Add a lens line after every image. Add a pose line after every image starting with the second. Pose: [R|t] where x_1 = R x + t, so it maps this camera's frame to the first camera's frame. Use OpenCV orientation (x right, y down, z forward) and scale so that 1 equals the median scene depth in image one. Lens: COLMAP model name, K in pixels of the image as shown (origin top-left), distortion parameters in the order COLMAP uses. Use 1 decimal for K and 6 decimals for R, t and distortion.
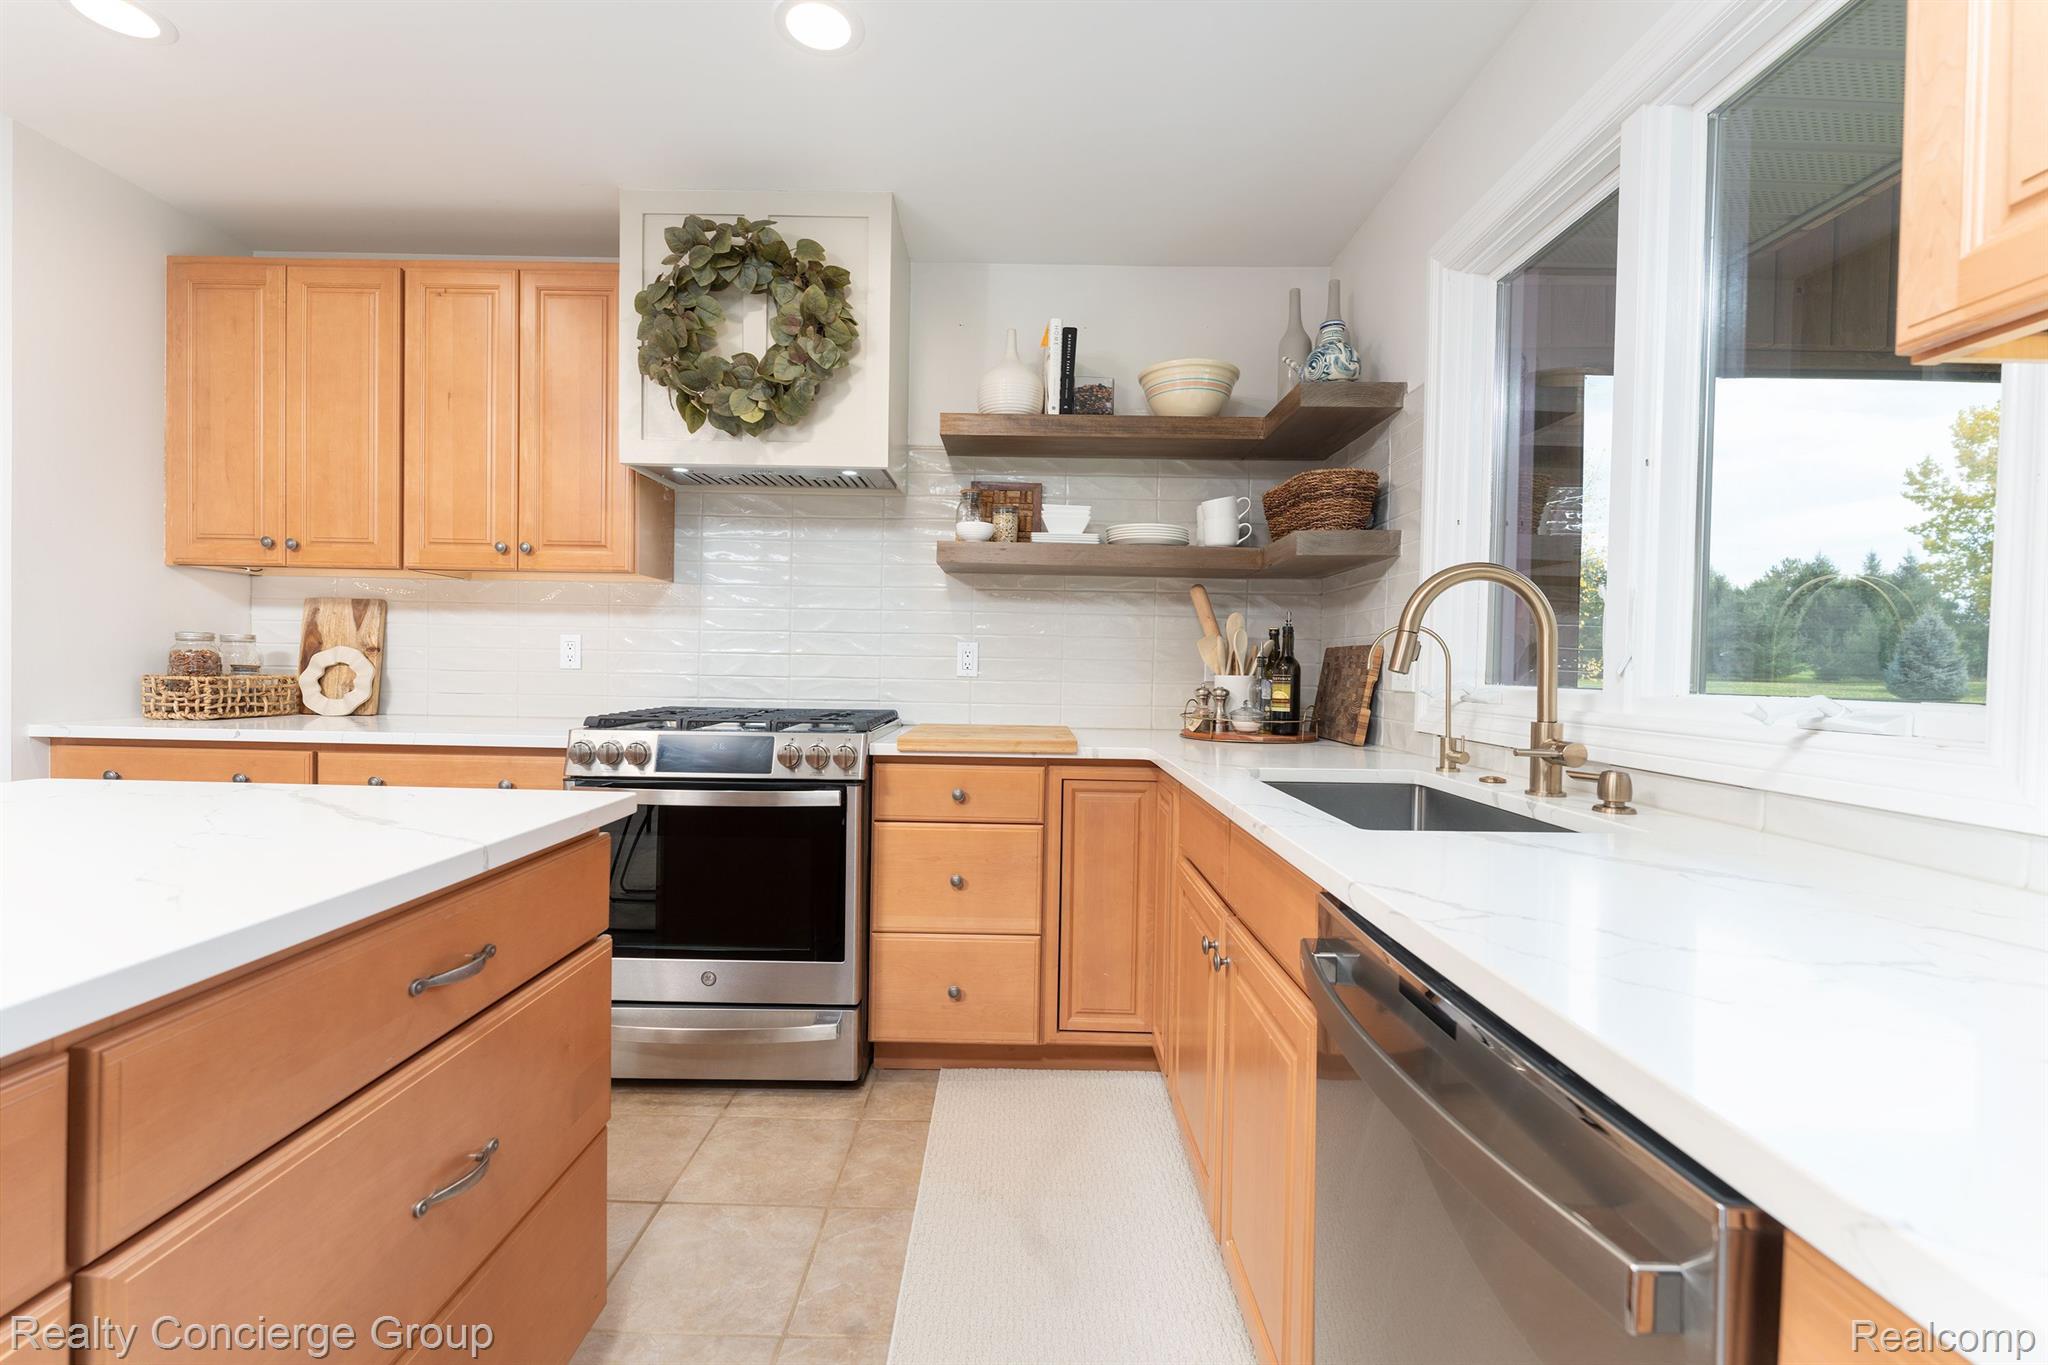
lens RADIAL K [[858.6, 0, 1023.8], [0, 858.6, 684.2], [0, 0, 1]] dist [0.001218, 0.000006]
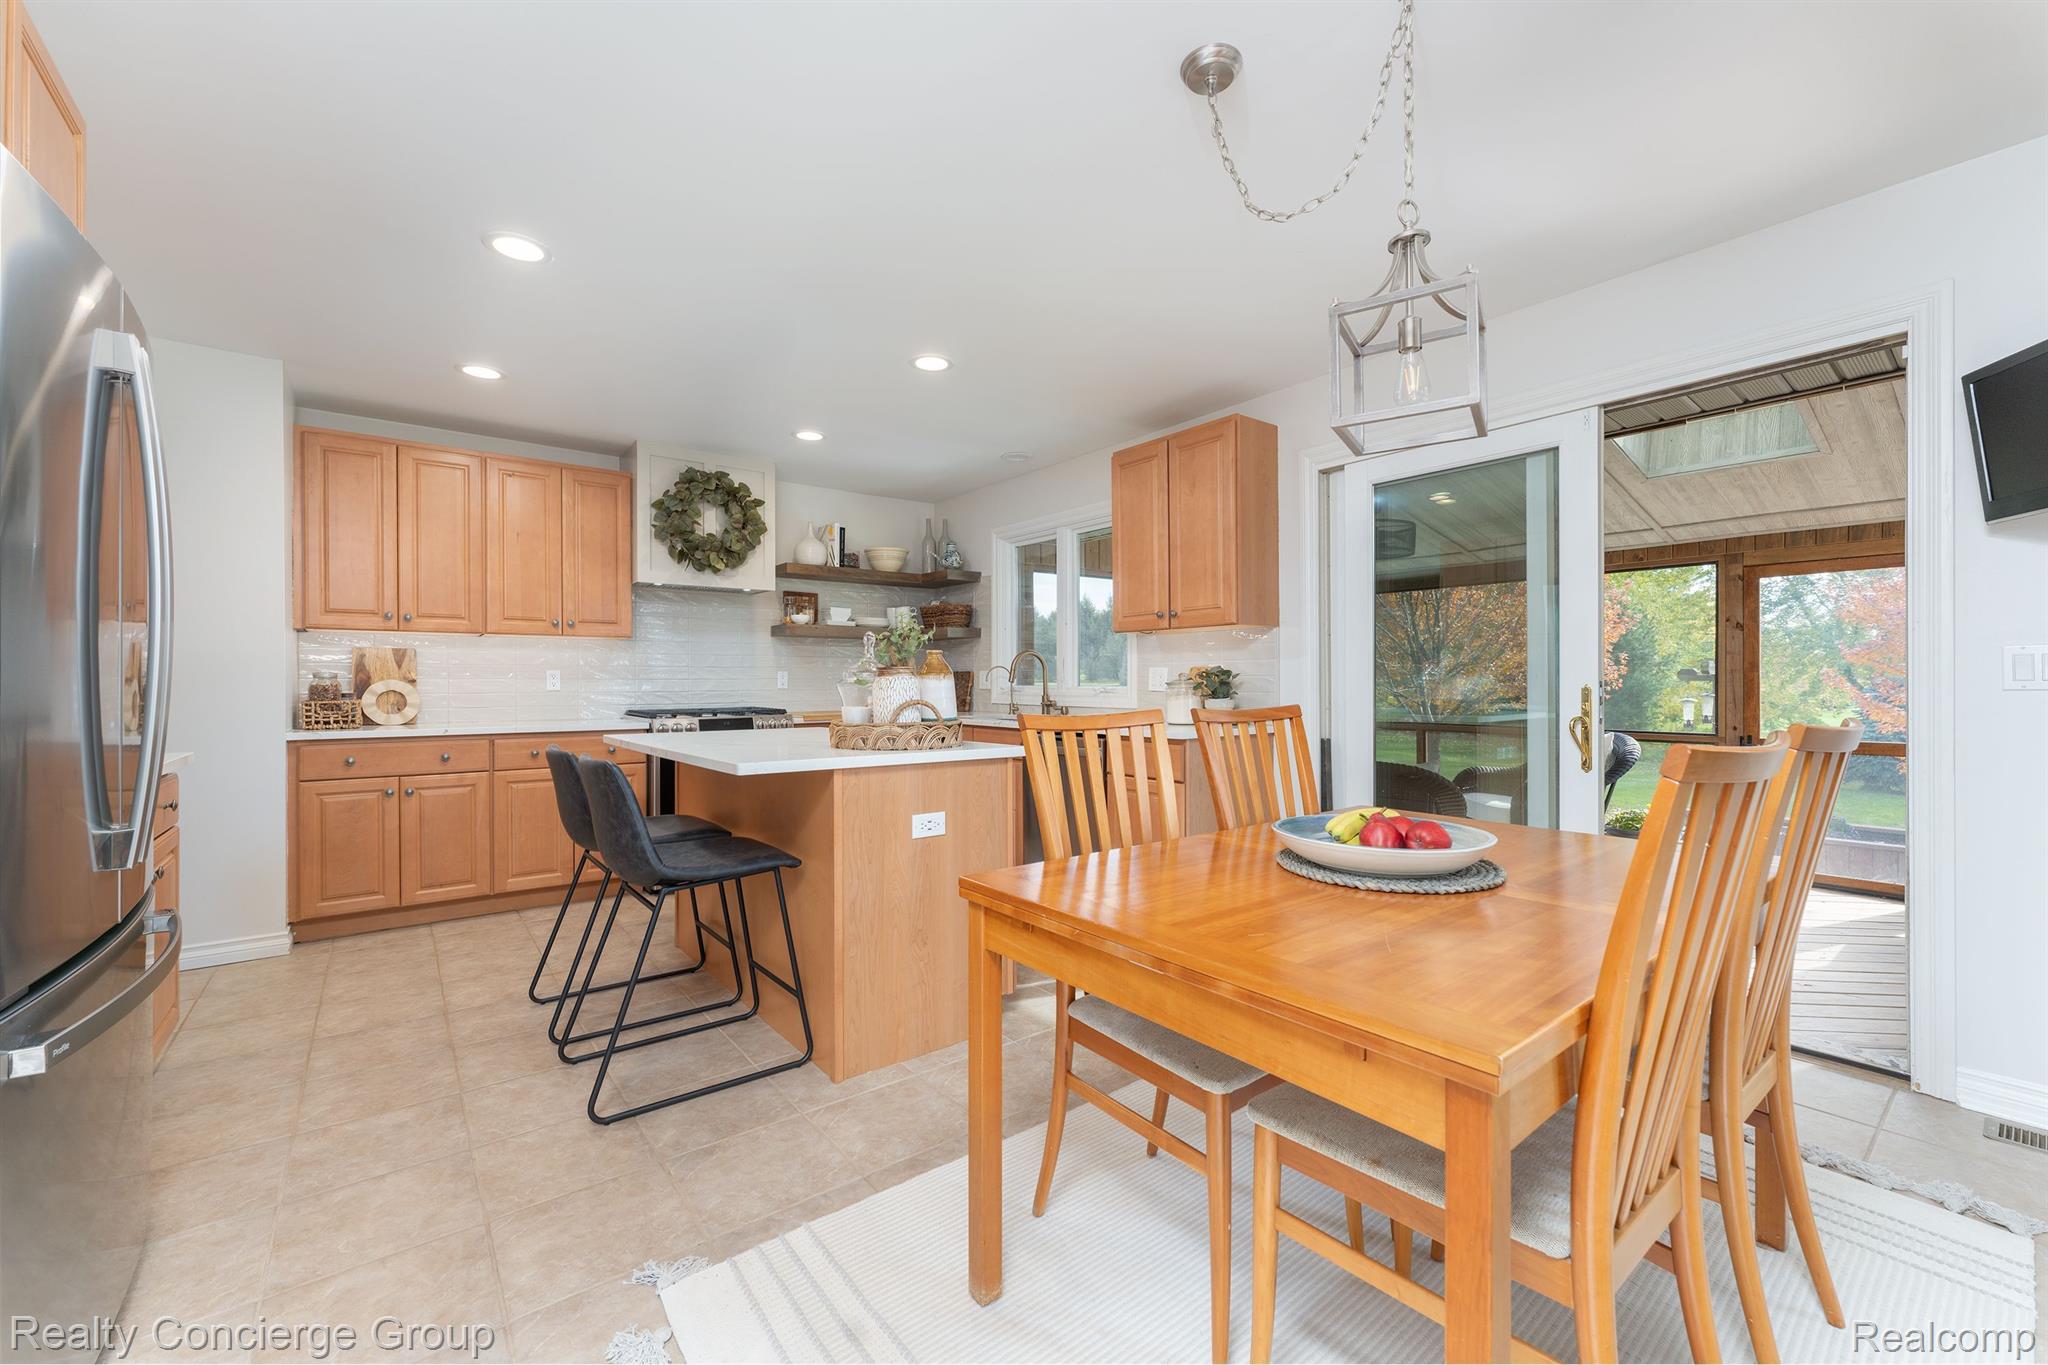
lens RADIAL K [[796.1, 0, 1024.8], [0, 796.1, 683.6], [0, 0, 1]] dist [-0.000127, -0.000003]
pose [[0.785135, -0.021828, 0.618940, -0.860862], [0.030380, 0.999533, -0.003286, 0.001393], [-0.618579, 0.021383, 0.785432, -0.882282]]
